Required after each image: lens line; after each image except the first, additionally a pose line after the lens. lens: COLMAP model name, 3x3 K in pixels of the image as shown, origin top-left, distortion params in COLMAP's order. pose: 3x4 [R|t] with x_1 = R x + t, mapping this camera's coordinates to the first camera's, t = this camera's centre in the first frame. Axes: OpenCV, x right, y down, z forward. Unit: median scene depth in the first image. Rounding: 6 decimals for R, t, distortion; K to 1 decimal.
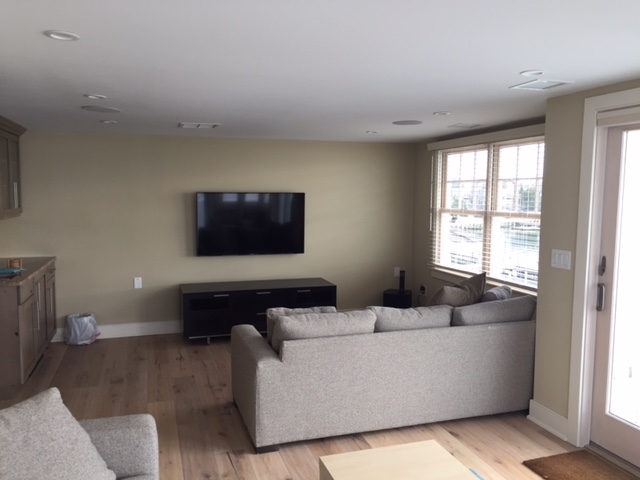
lens RADIAL K [[546.7, 0, 322.4], [0, 546.7, 240.9], [0, 0, 1]] dist [0.034427, -0.045315]
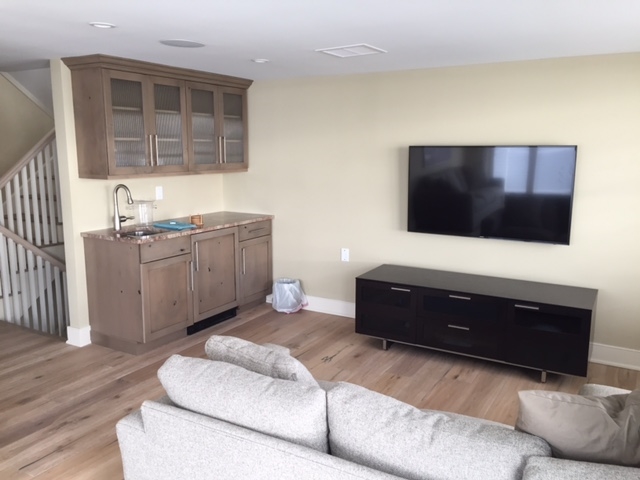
lens RADIAL K [[546.7, 0, 318.4], [0, 546.7, 238.4], [0, 0, 1]] dist [0.034427, -0.045315]
pose [[0.644331, 0.123213, -0.754756, 0.285593], [-0.060836, 0.992066, 0.110019, -0.041002], [0.762323, -0.024972, 0.646715, 0.447481]]
